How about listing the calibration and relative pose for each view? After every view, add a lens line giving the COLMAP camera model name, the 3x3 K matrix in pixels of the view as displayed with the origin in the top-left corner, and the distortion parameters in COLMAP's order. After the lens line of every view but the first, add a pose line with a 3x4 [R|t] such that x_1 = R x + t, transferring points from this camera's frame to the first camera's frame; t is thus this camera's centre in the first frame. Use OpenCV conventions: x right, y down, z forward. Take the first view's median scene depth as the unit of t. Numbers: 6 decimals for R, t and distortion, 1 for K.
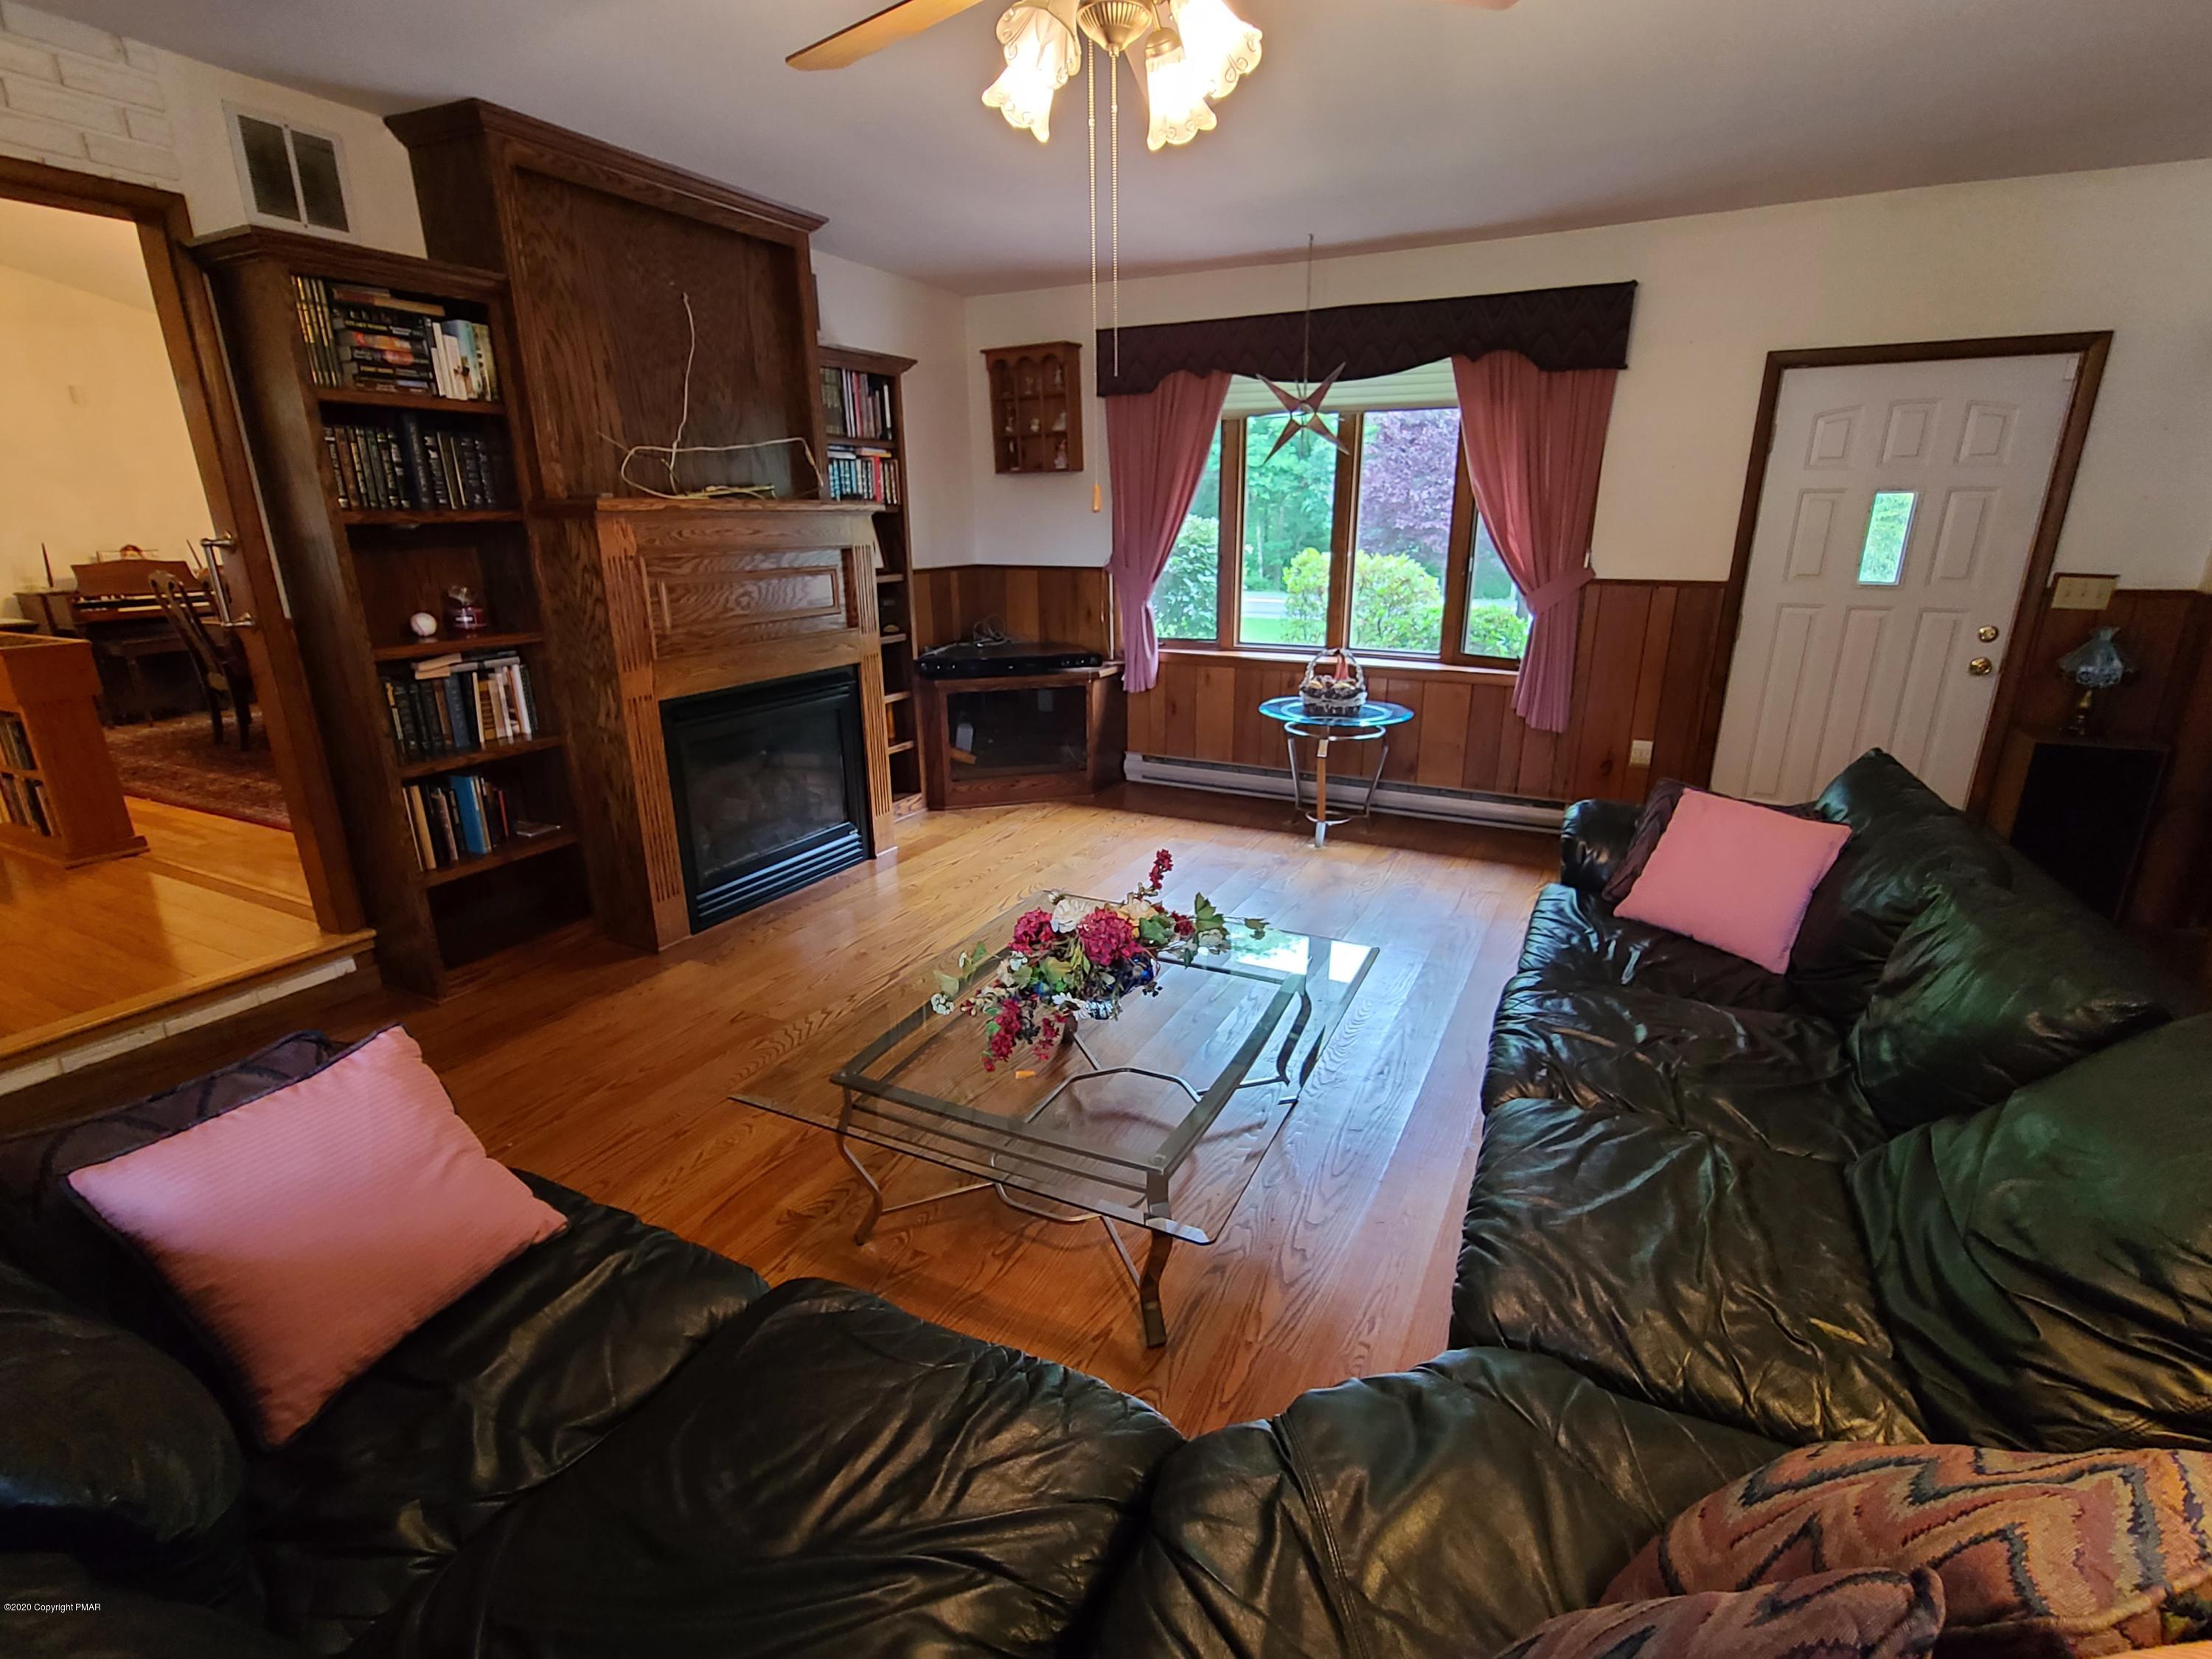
lens RADIAL K [[1024.6, 0, 1113.4], [0, 1024.6, 842.3], [0, 0, 1]] dist [-0.003370, 0.000354]
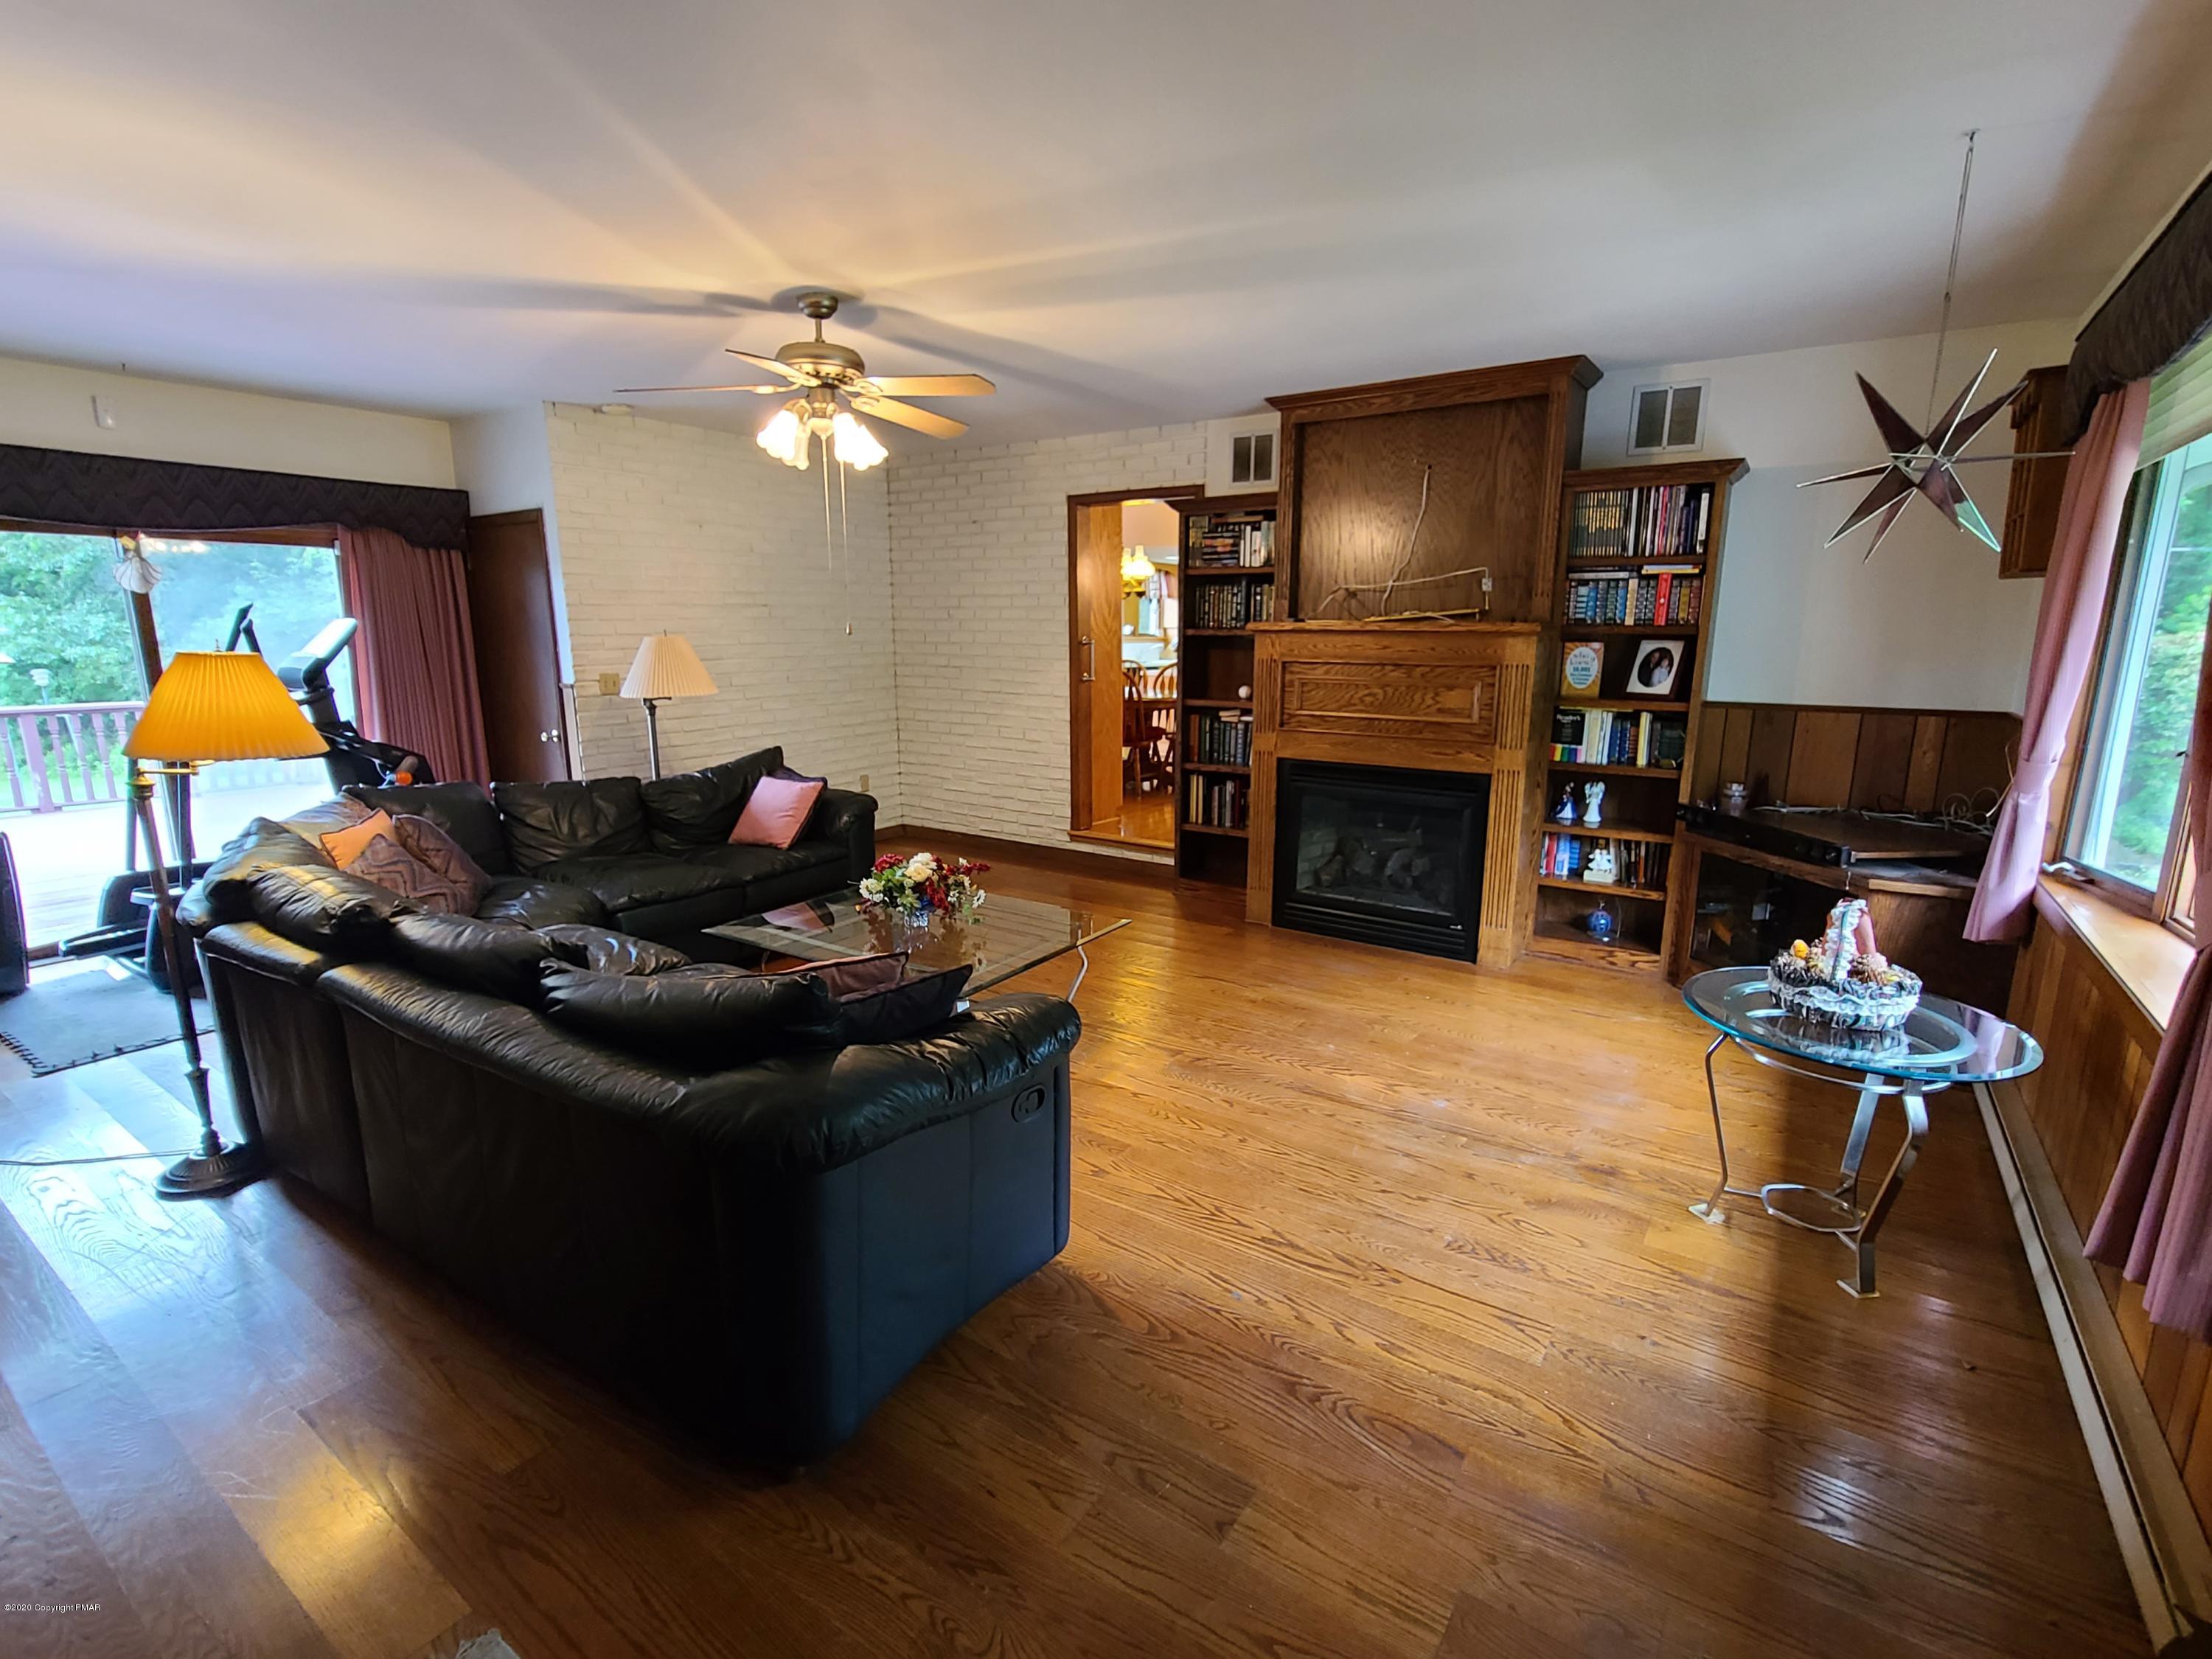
lens RADIAL K [[1024.6, 0, 1113.4], [0, 1024.6, 842.3], [0, 0, 1]] dist [-0.003370, 0.000354]
pose [[-0.118126, 0.207665, -0.971041, 1.071307], [-0.307975, 0.922006, 0.234643, -0.310788], [0.944033, 0.326774, -0.044957, 0.929070]]
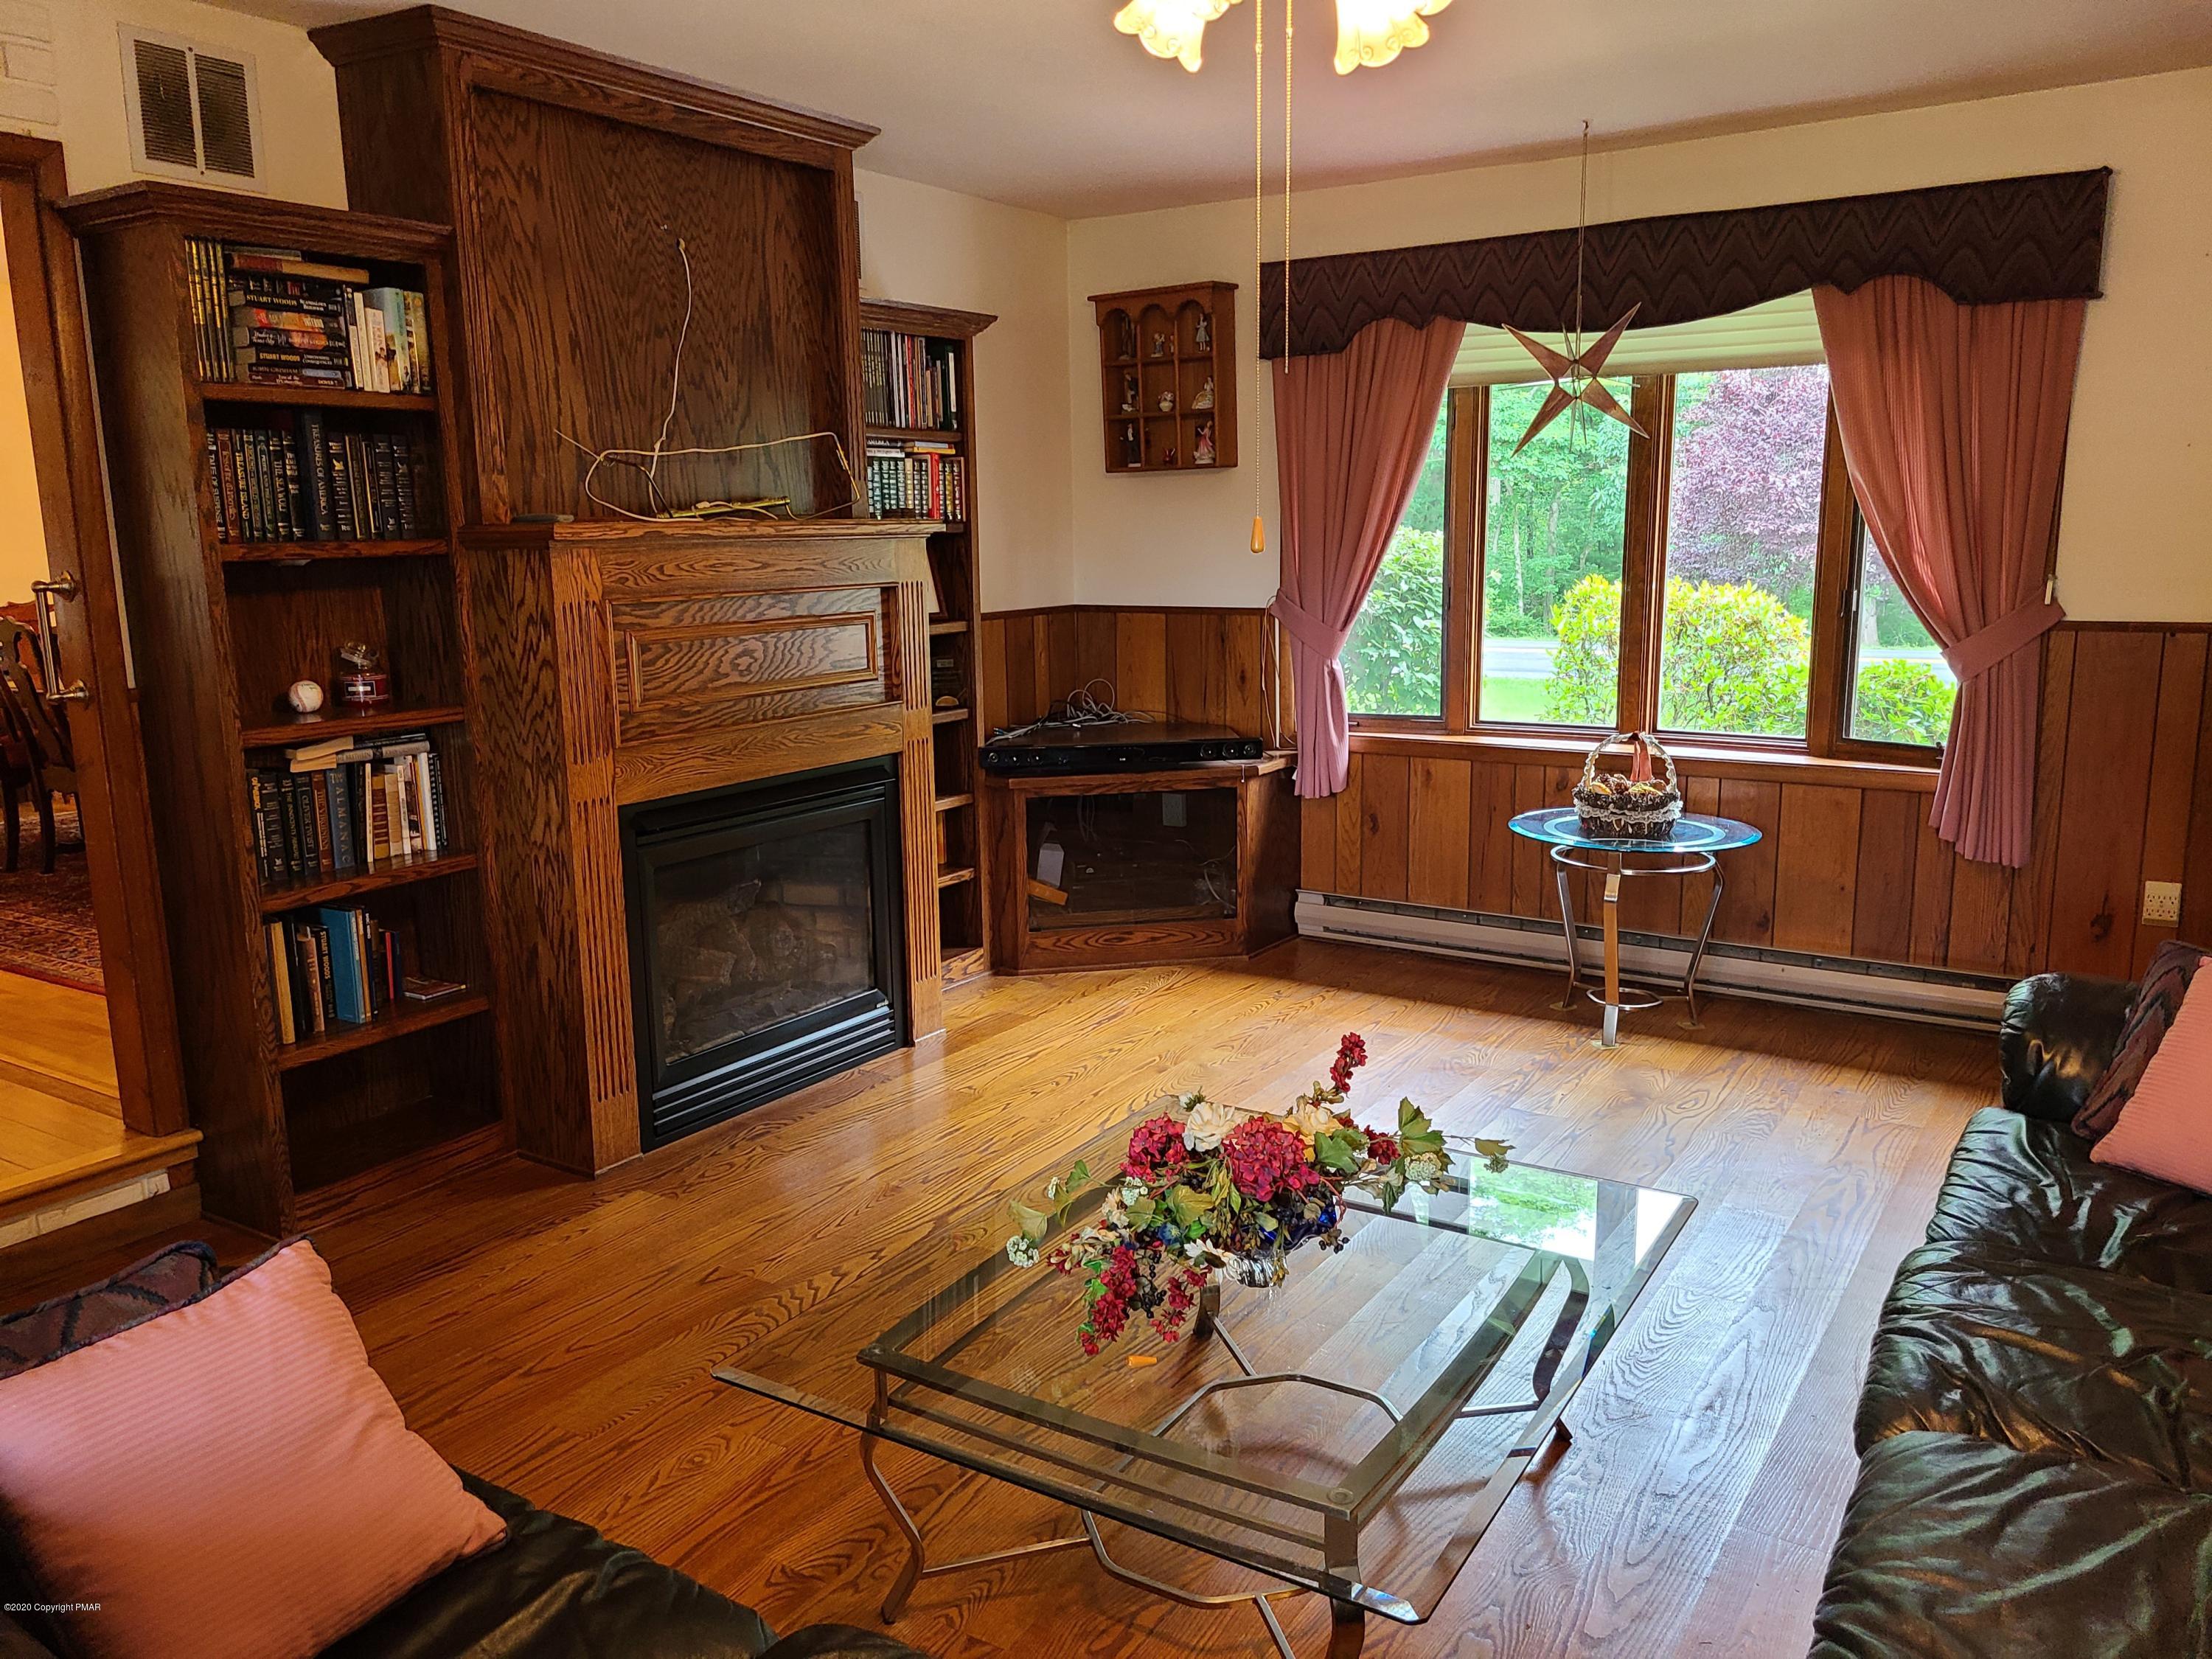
lens RADIAL K [[1677.8, 0, 1106.0], [0, 1677.8, 829.5], [0, 0, 1]] dist [0.085234, -0.062353]
pose [[0.994664, 0.008915, -0.102778, 0.000562], [-0.021660, 0.992099, -0.123572, 0.012458], [0.100864, 0.125139, 0.986999, -0.096877]]
